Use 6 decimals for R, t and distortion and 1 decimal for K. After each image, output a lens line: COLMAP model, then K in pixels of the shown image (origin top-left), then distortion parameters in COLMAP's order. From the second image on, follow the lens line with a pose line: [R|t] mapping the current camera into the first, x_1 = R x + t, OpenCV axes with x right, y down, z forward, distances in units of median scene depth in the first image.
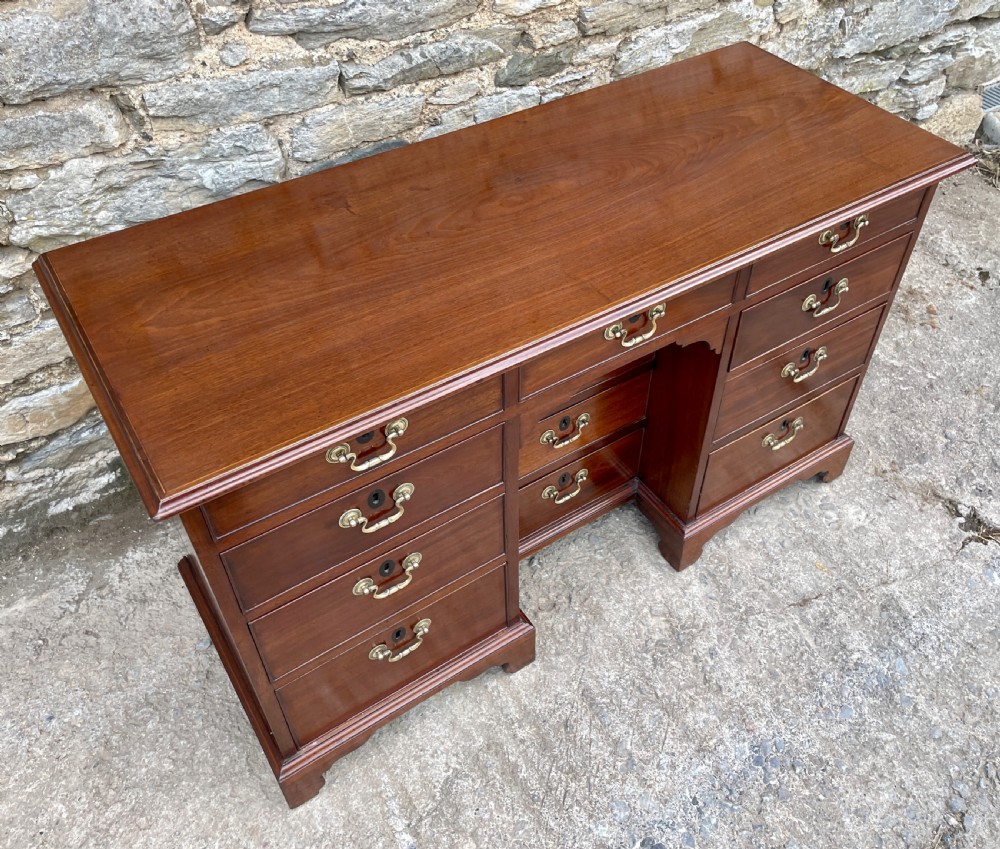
lens RADIAL K [[878.0, 0, 516.2], [0, 878.0, 406.0], [0, 0, 1]] dist [0.062306, -0.083628]
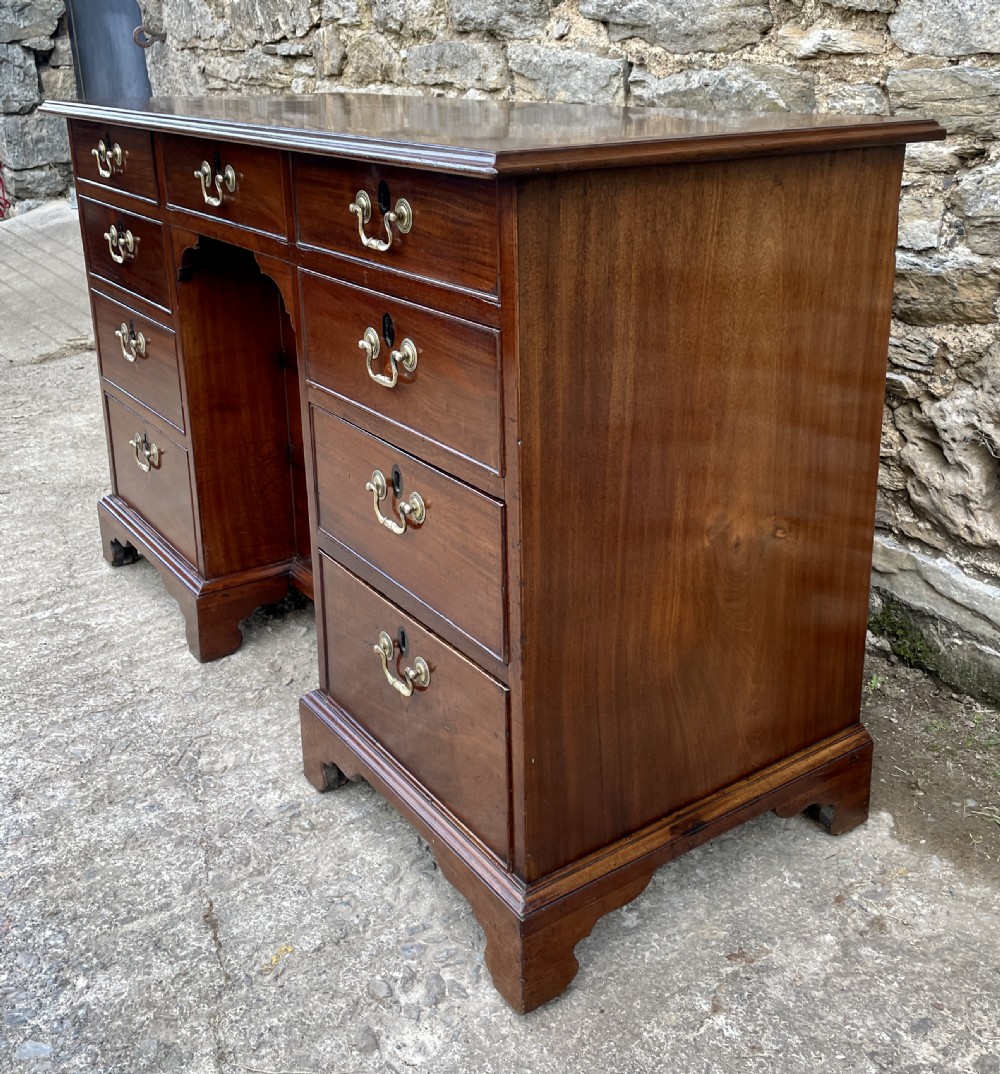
lens RADIAL K [[1175.4, 0, 535.0], [0, 1175.4, 424.2], [0, 0, 1]] dist [0.019553, 0.000000]
pose [[0.035685, 0.295759, -0.954596, 1.046580], [-0.697191, 0.691726, 0.188253, -0.287990], [0.715996, 0.658818, 0.230885, 0.885213]]
